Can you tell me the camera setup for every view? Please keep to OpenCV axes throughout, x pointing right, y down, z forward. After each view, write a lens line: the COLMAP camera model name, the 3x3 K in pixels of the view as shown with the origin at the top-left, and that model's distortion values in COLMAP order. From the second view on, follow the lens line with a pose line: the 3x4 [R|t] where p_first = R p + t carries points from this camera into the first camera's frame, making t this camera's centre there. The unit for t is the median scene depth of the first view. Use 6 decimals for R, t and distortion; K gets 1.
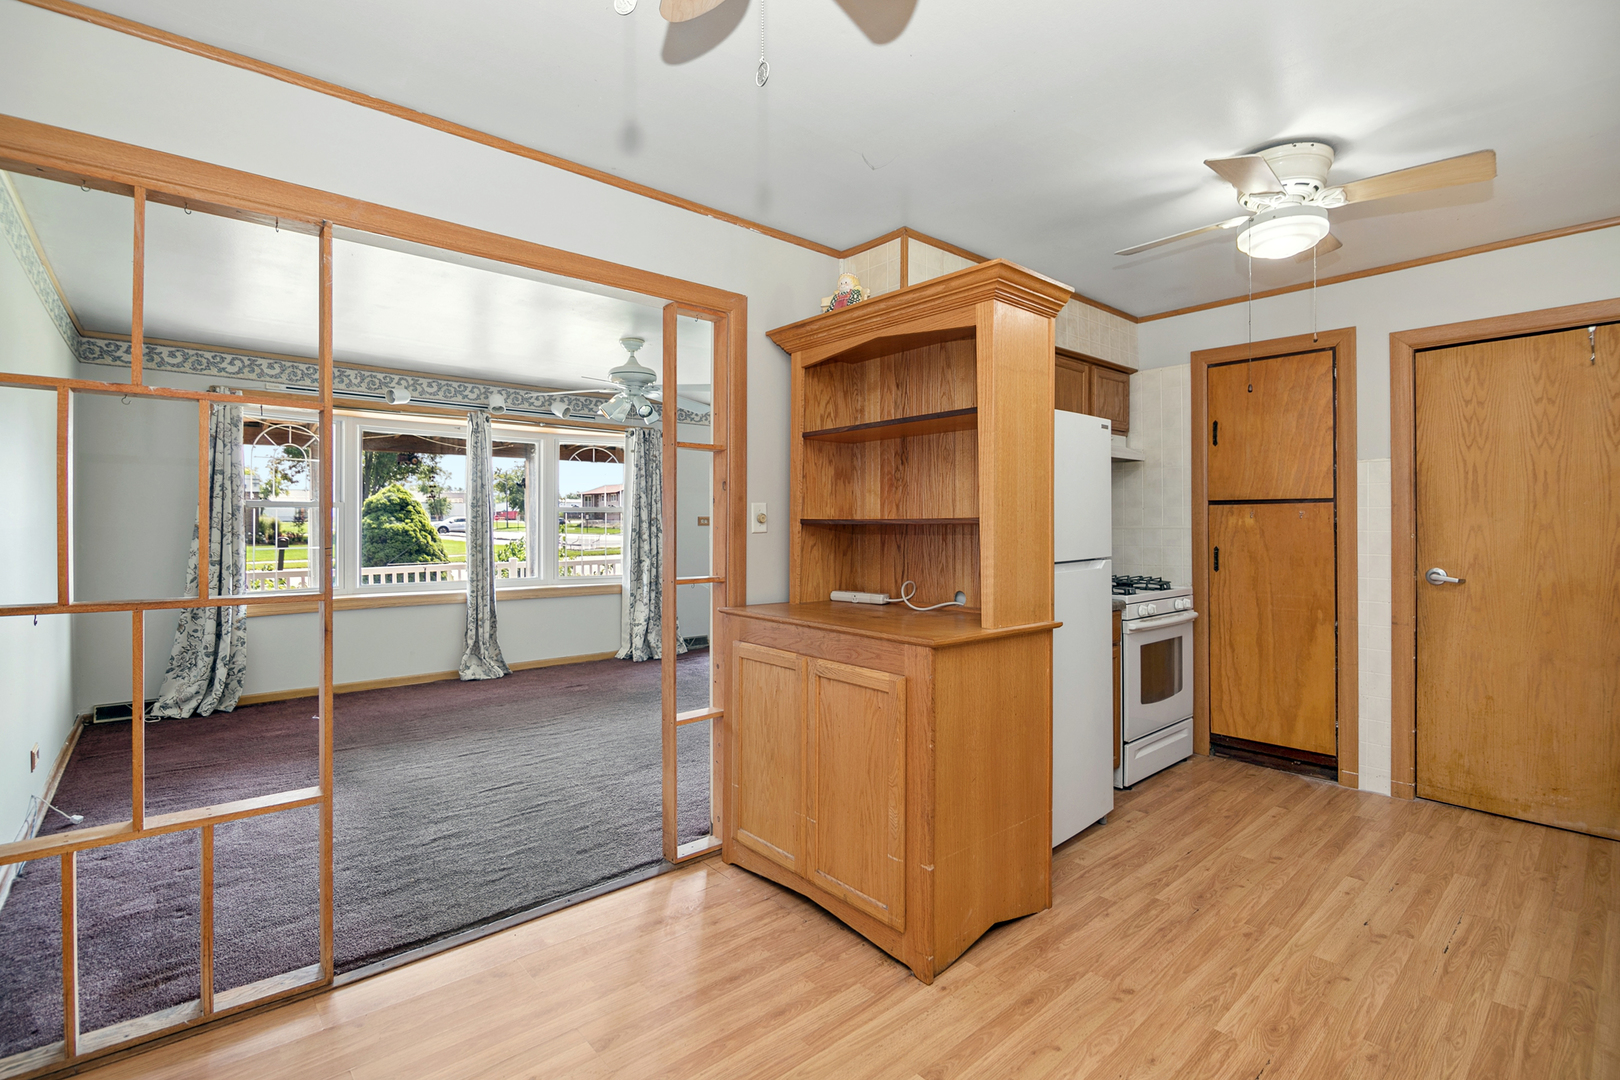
lens RADIAL K [[763.4, 0, 814.8], [0, 763.4, 521.2], [0, 0, 1]] dist [0.003045, -0.012279]
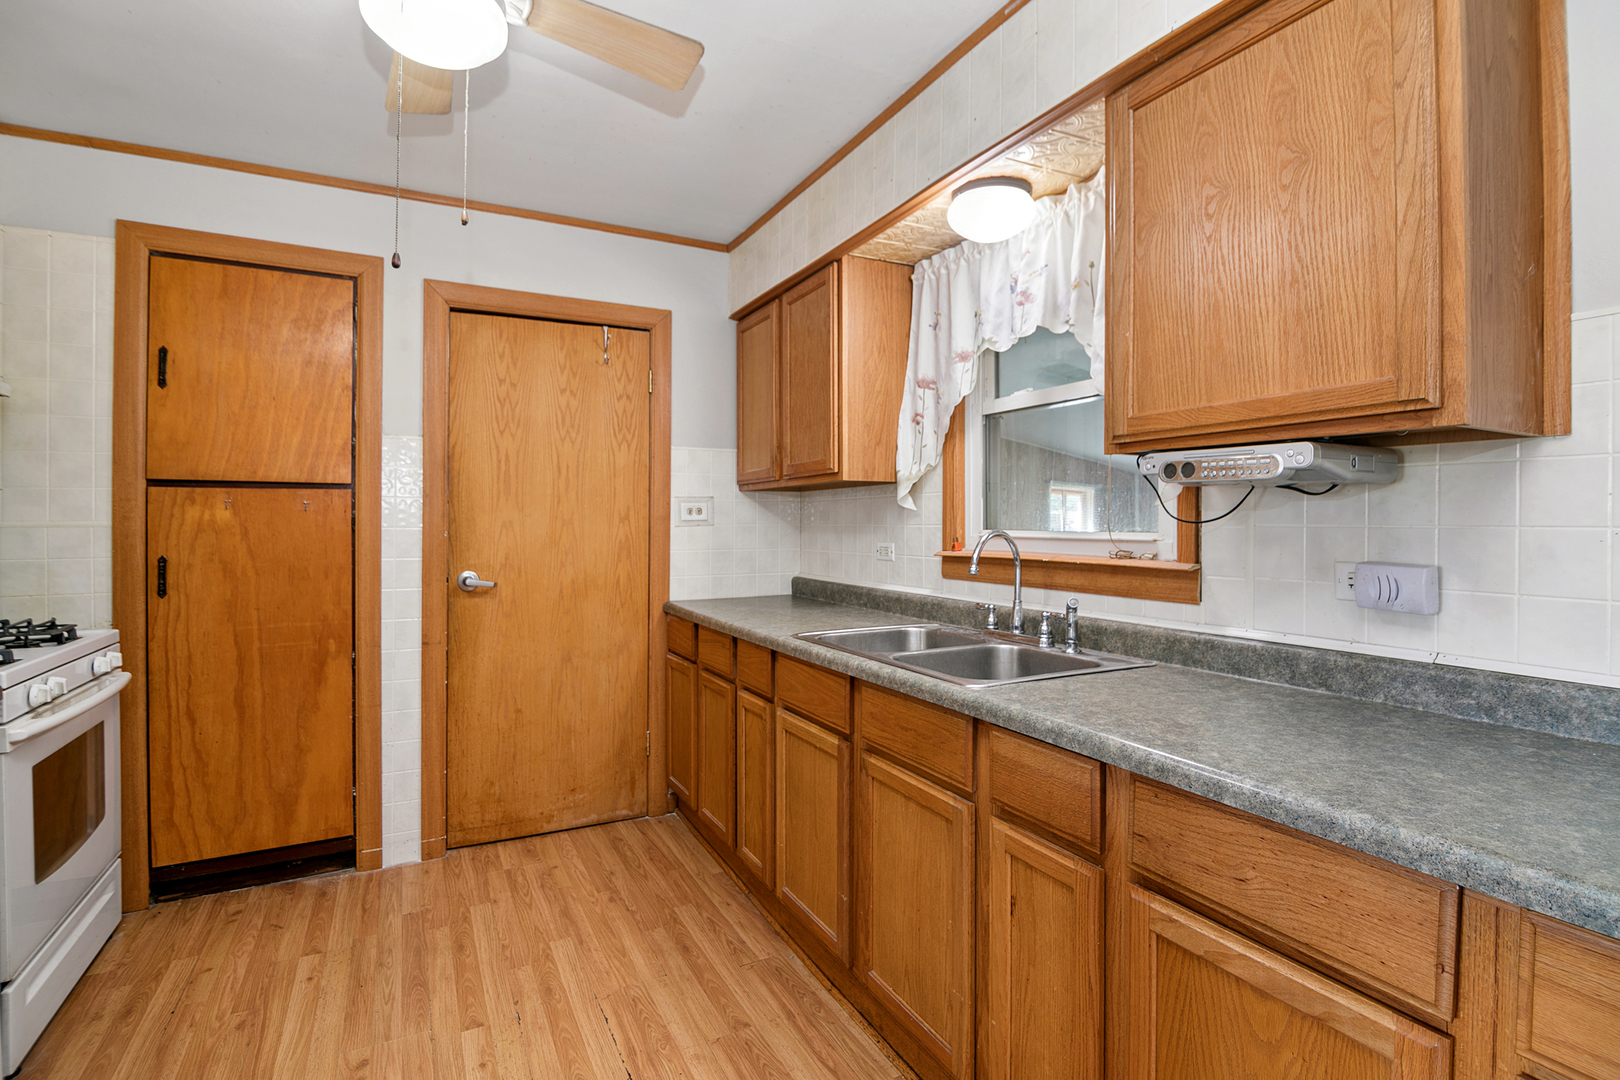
lens RADIAL K [[763.4, 0, 814.8], [0, 763.4, 521.2], [0, 0, 1]] dist [0.003045, -0.012279]
pose [[0.255655, 0.001269, 0.966767, 0.090114], [-0.004556, 0.999990, -0.000108, 0.003895], [-0.966757, -0.004377, 0.255658, 0.397820]]
